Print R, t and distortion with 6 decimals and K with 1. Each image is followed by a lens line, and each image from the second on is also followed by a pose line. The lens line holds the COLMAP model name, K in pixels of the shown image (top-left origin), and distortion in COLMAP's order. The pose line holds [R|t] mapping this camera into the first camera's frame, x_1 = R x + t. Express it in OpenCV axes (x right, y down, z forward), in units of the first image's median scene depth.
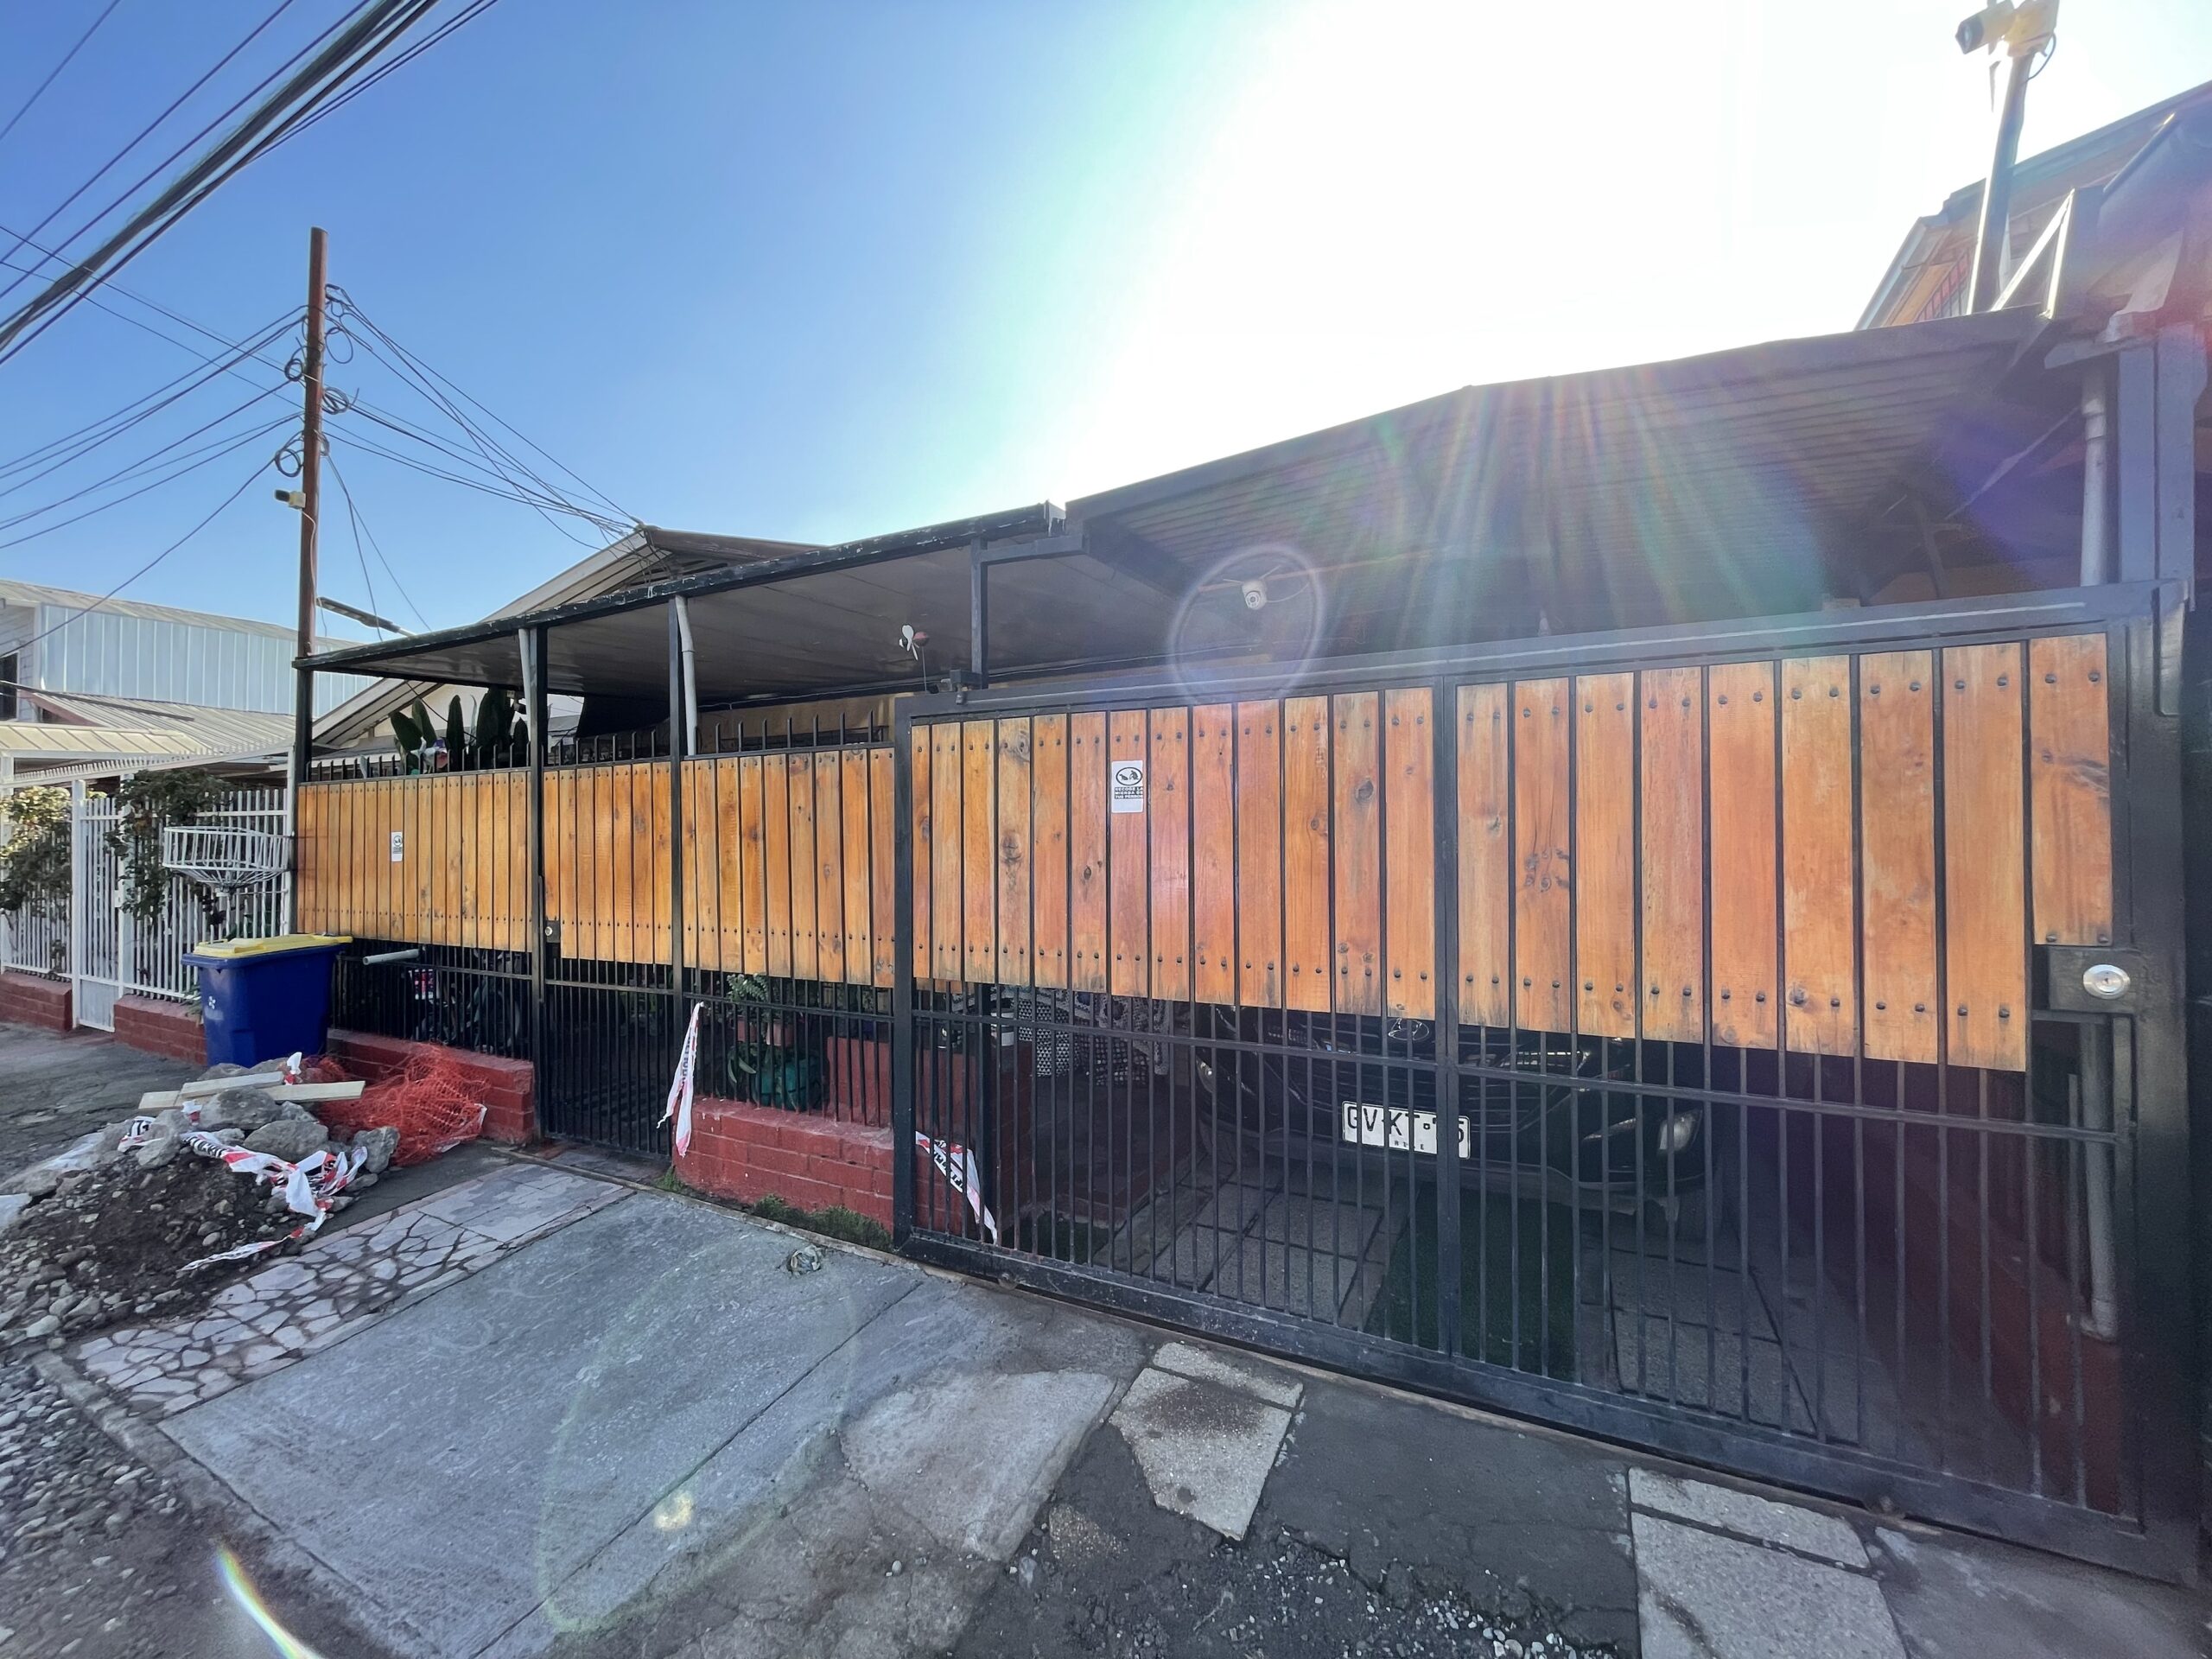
lens RADIAL K [[892.4, 0, 1105.7], [0, 892.4, 833.3], [0, 0, 1]] dist [-0.001385, -0.000357]
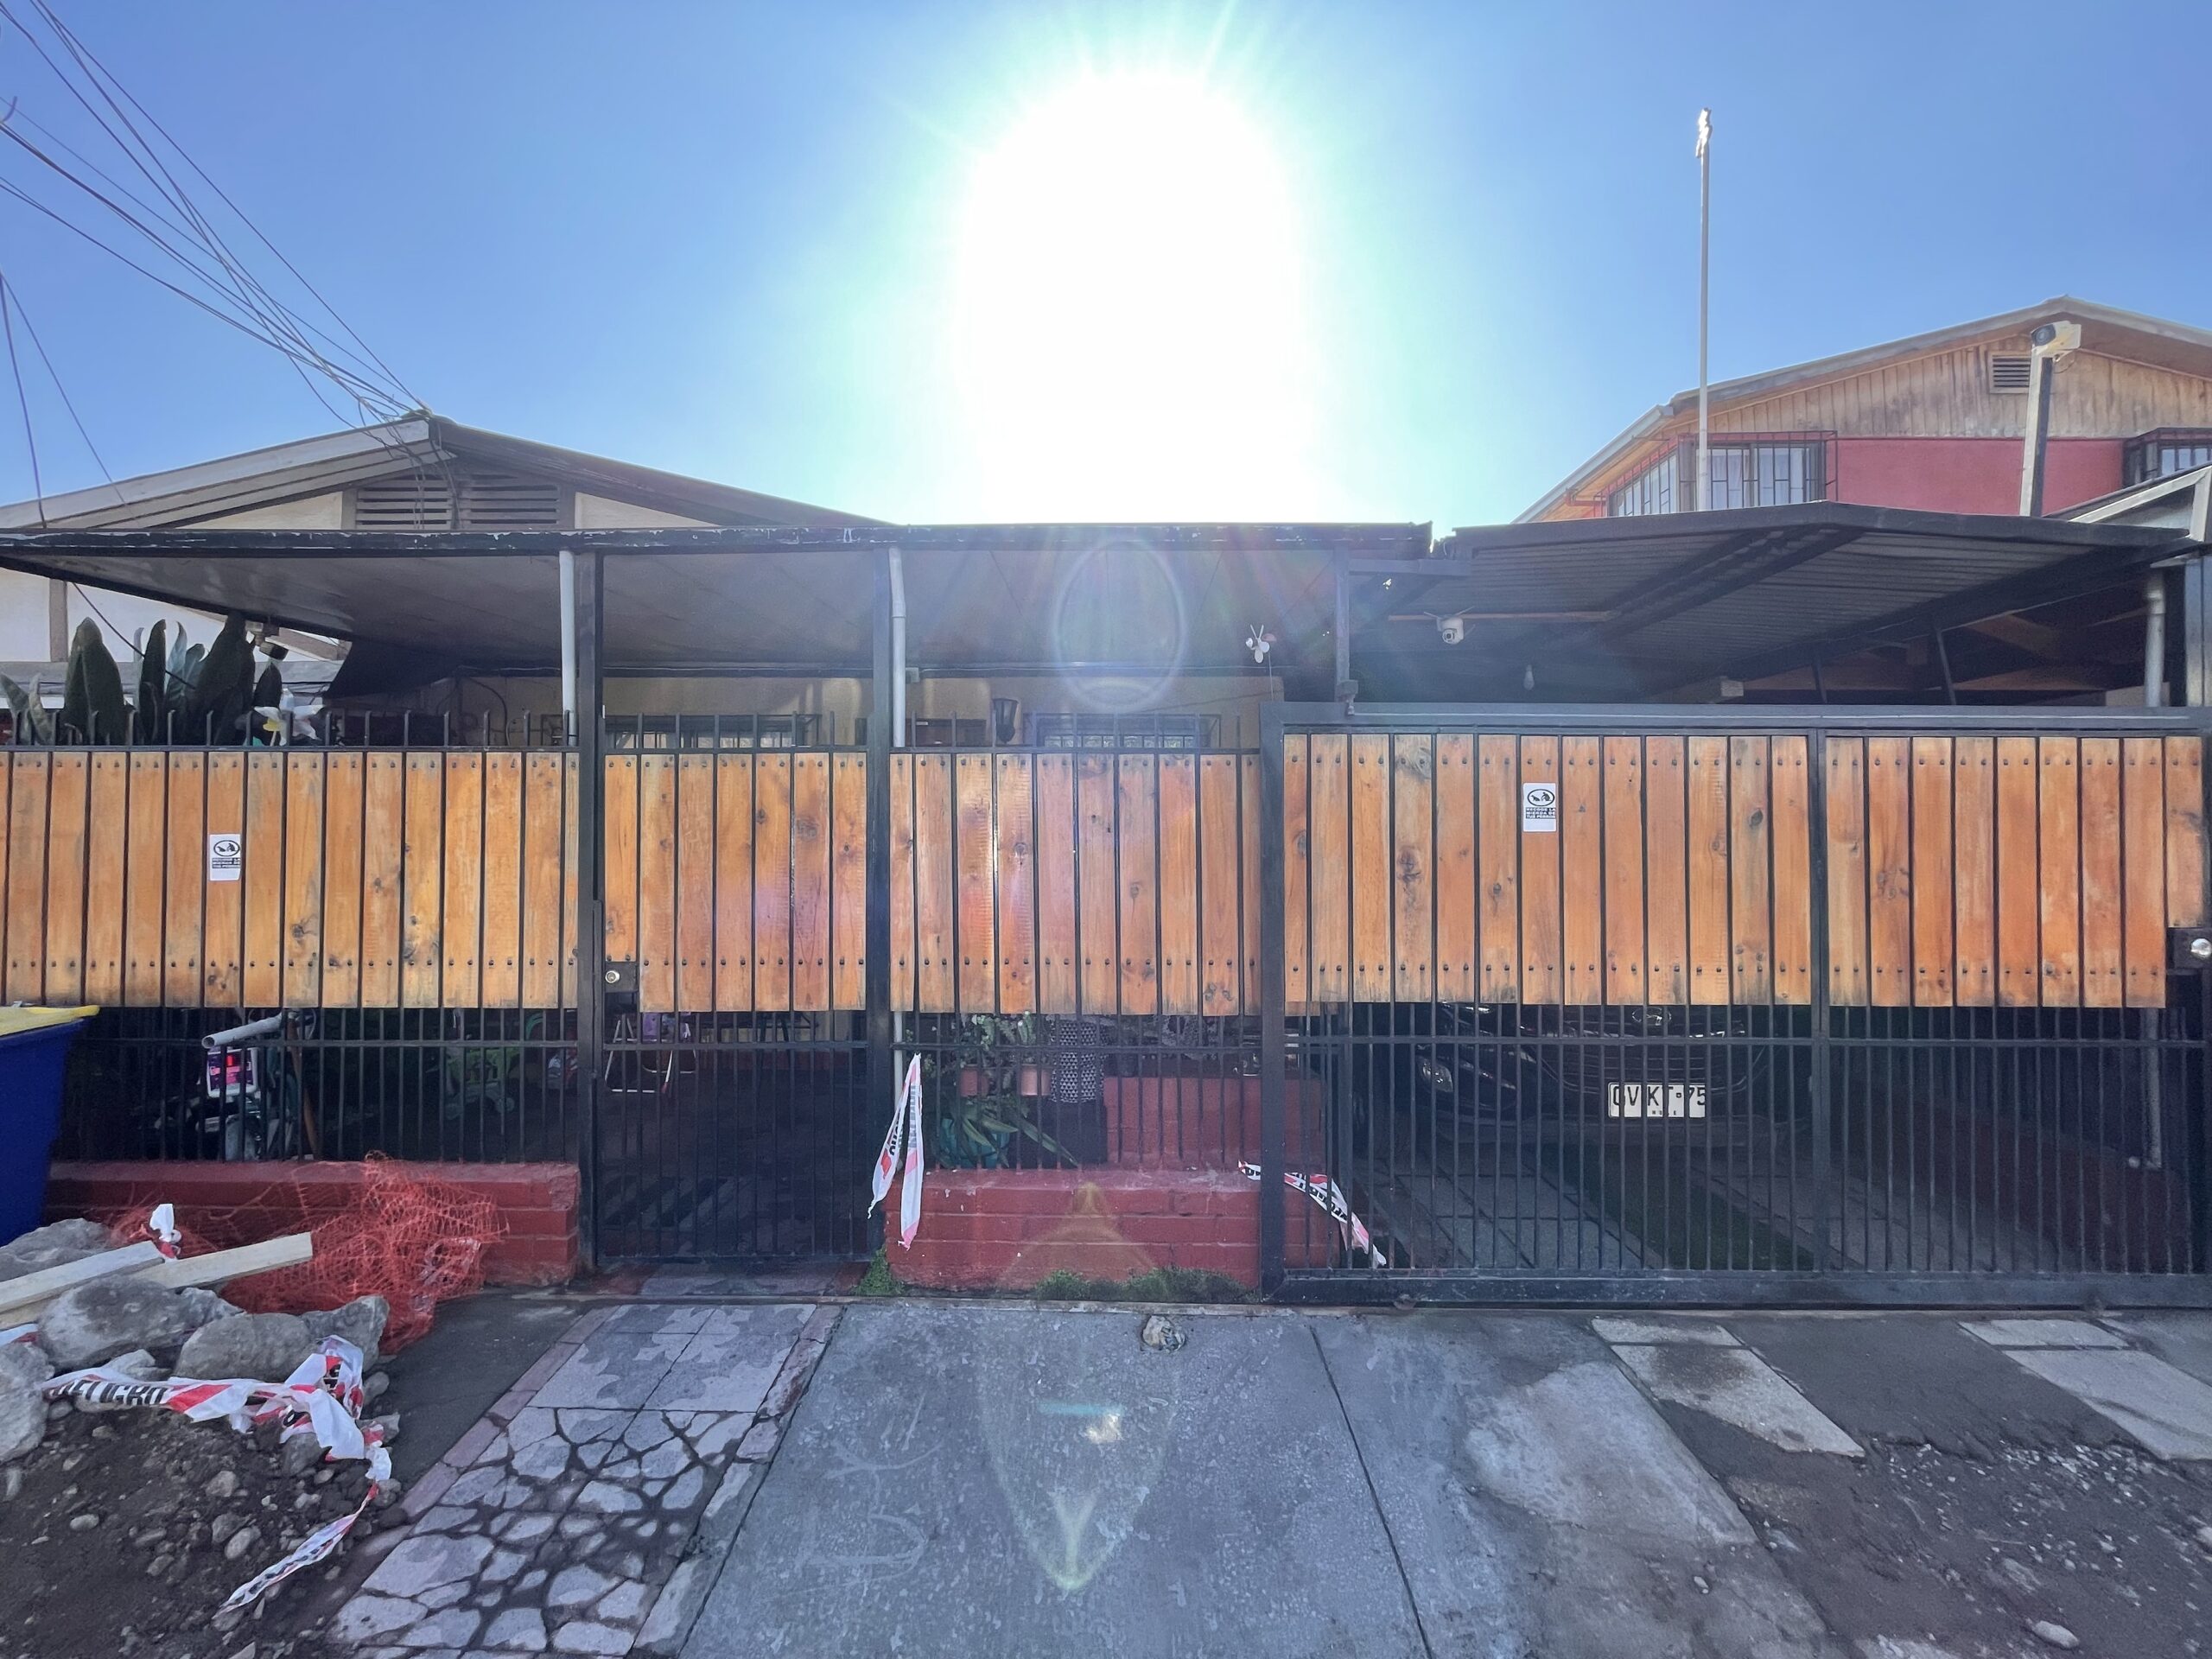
lens RADIAL K [[892.4, 0, 1109.2], [0, 892.4, 830.6], [0, 0, 1]] dist [-0.001385, -0.000357]
pose [[0.895412, 0.014624, 0.444999, -0.834820], [-0.011027, 0.999882, -0.010673, -0.006830], [-0.445103, 0.004650, 0.895467, 0.252091]]
